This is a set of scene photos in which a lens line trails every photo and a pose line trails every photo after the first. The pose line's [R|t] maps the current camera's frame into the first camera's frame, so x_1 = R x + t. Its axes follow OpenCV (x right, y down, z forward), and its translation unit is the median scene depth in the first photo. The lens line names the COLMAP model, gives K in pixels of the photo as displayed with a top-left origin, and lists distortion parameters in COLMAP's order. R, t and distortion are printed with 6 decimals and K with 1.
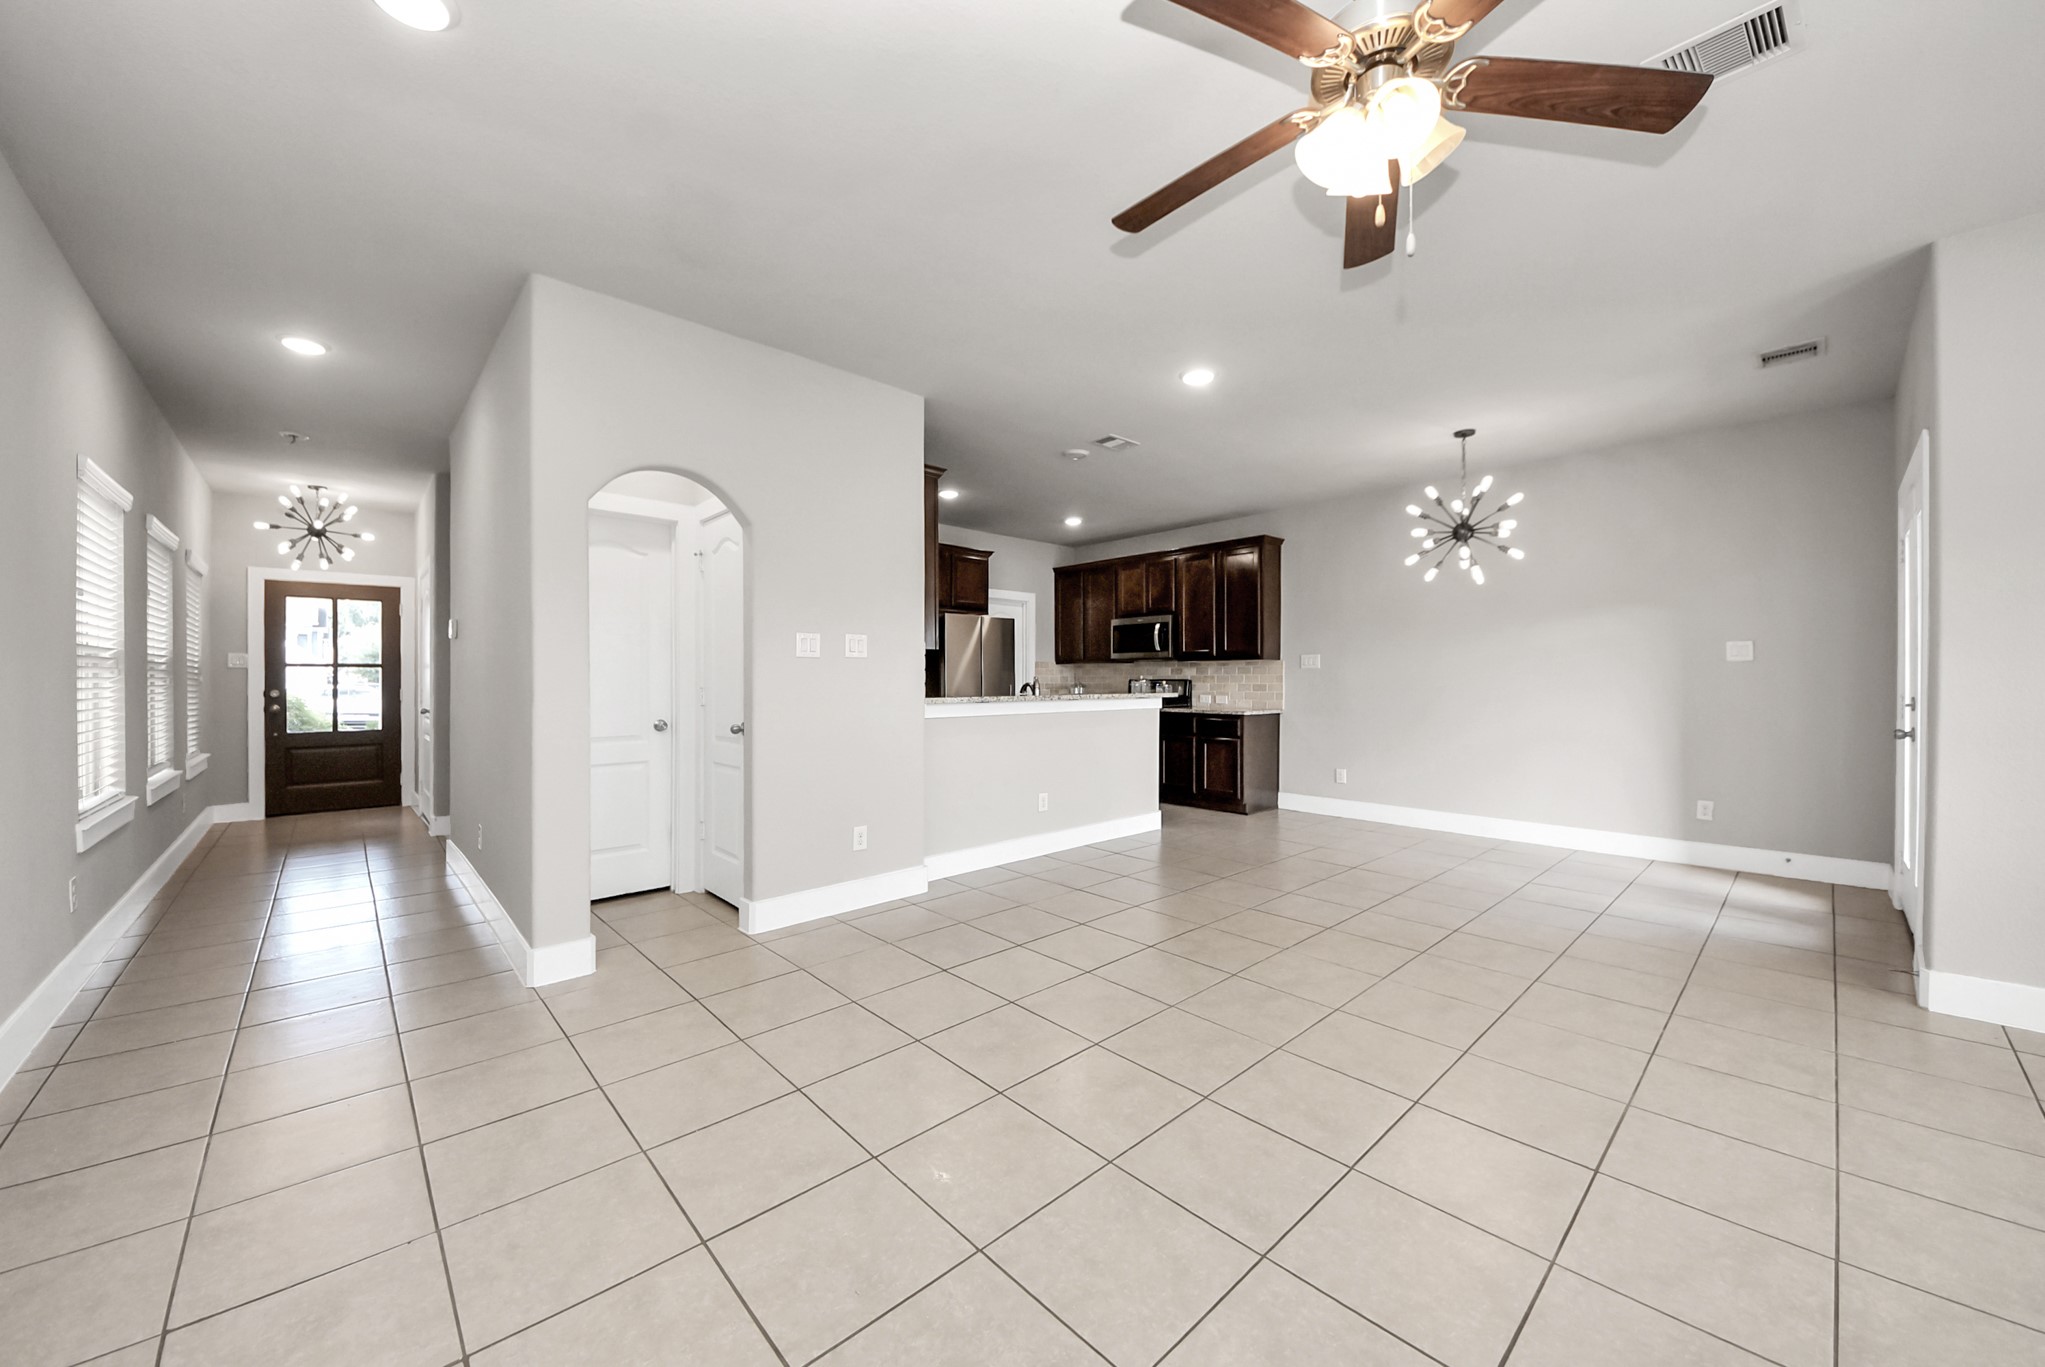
lens RADIAL K [[749.1, 0, 1024.5], [0, 749.1, 676.7], [0, 0, 1]] dist [0.010119, -0.001151]
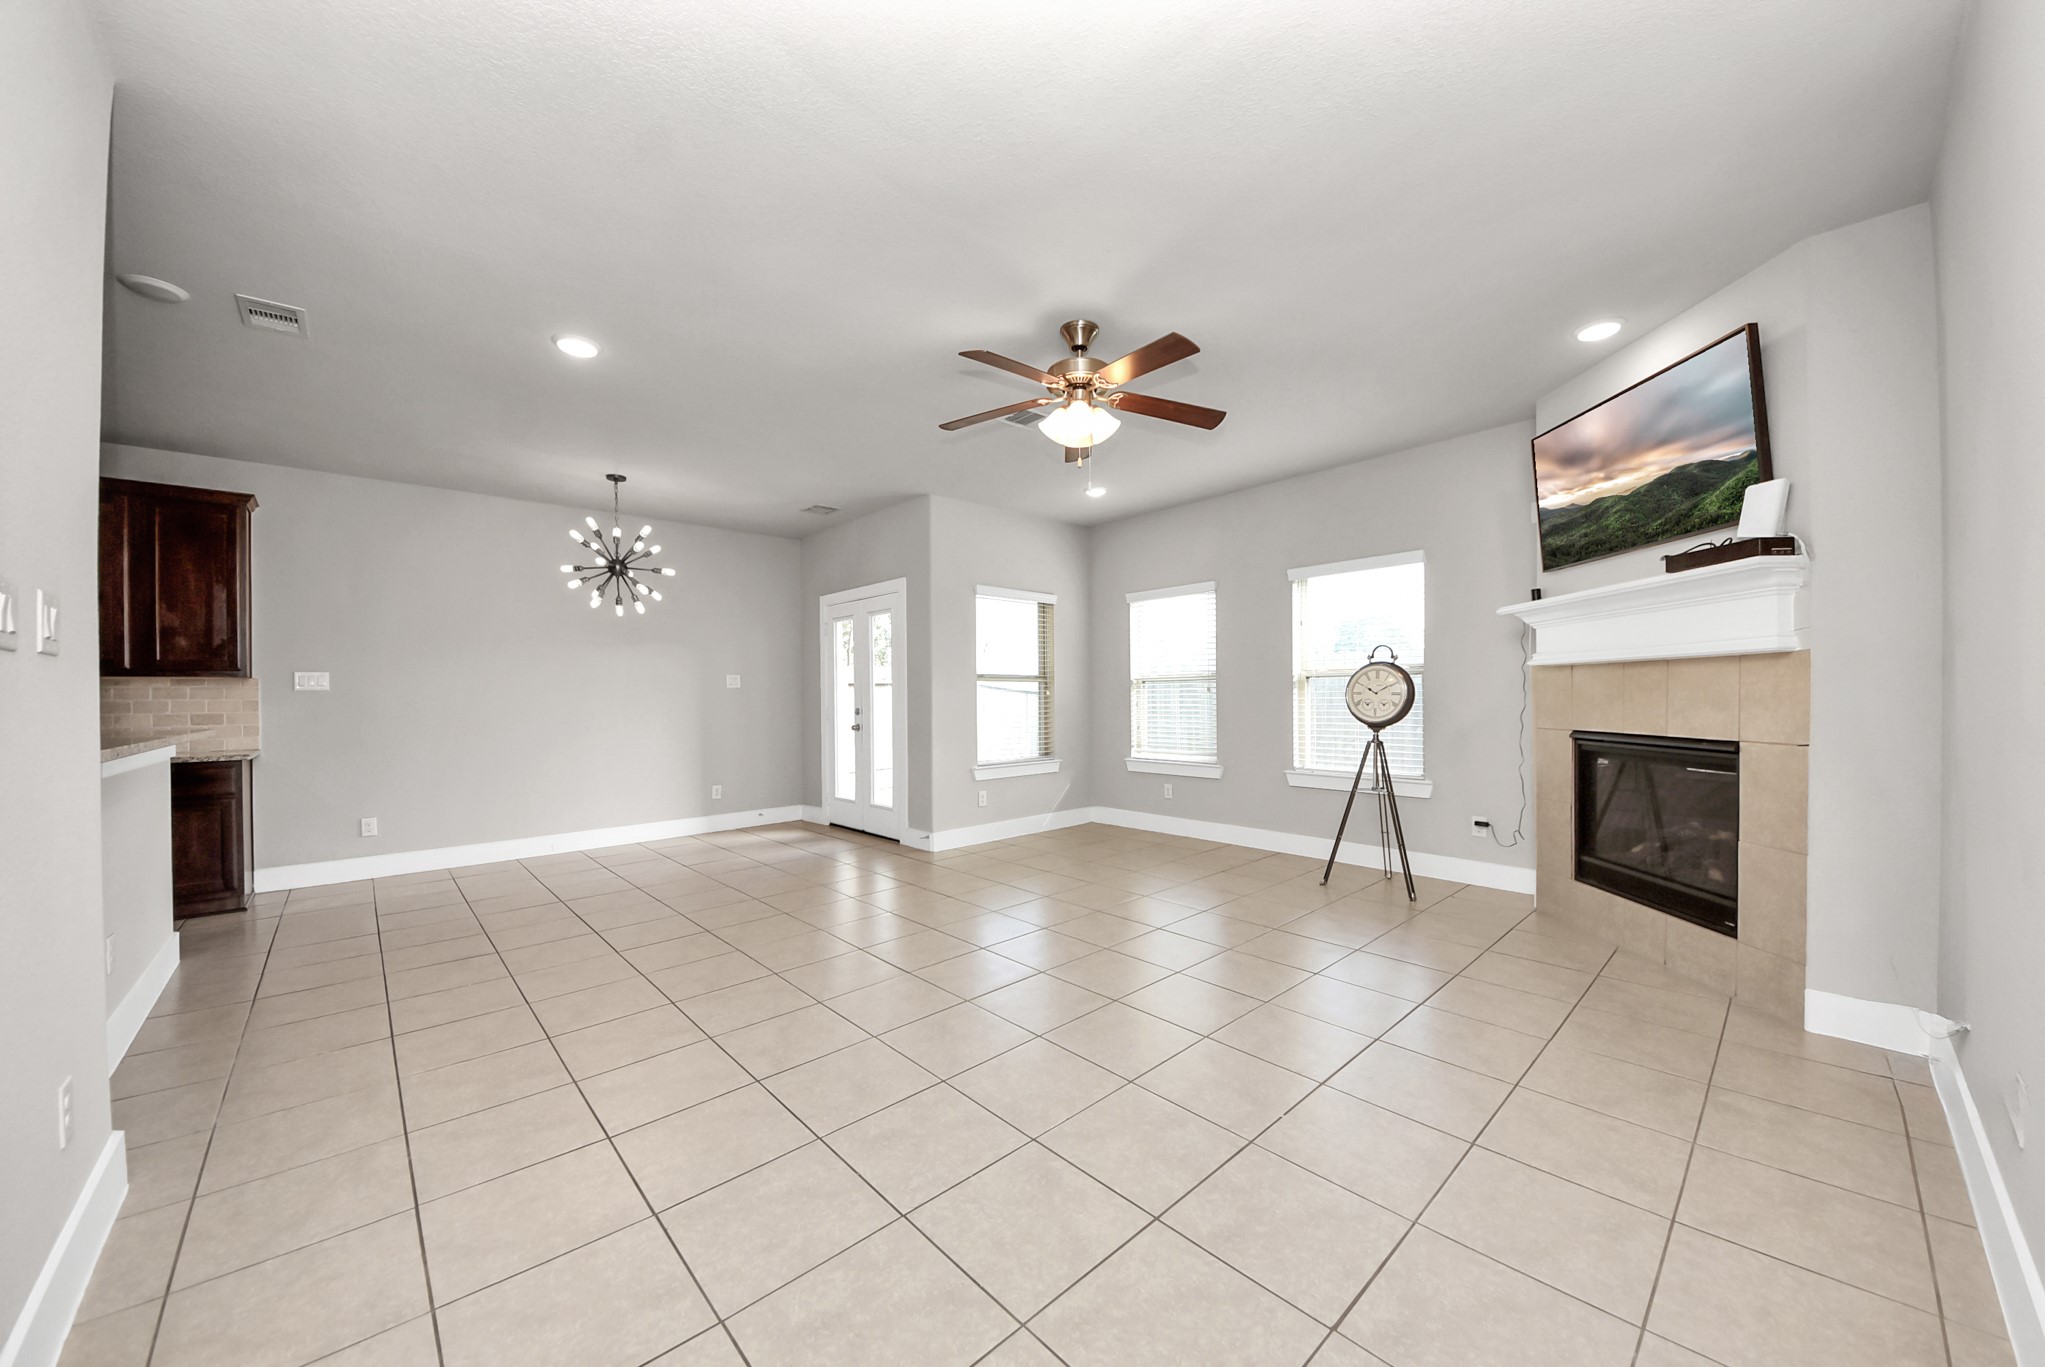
lens RADIAL K [[749.1, 0, 1027.3], [0, 749.1, 692.5], [0, 0, 1]] dist [0.010119, -0.001151]
pose [[0.015435, 0.000897, 0.999880, -0.502666], [0.008094, 0.999967, -0.001022, -0.004232], [-0.999848, 0.008109, 0.015427, 0.386413]]
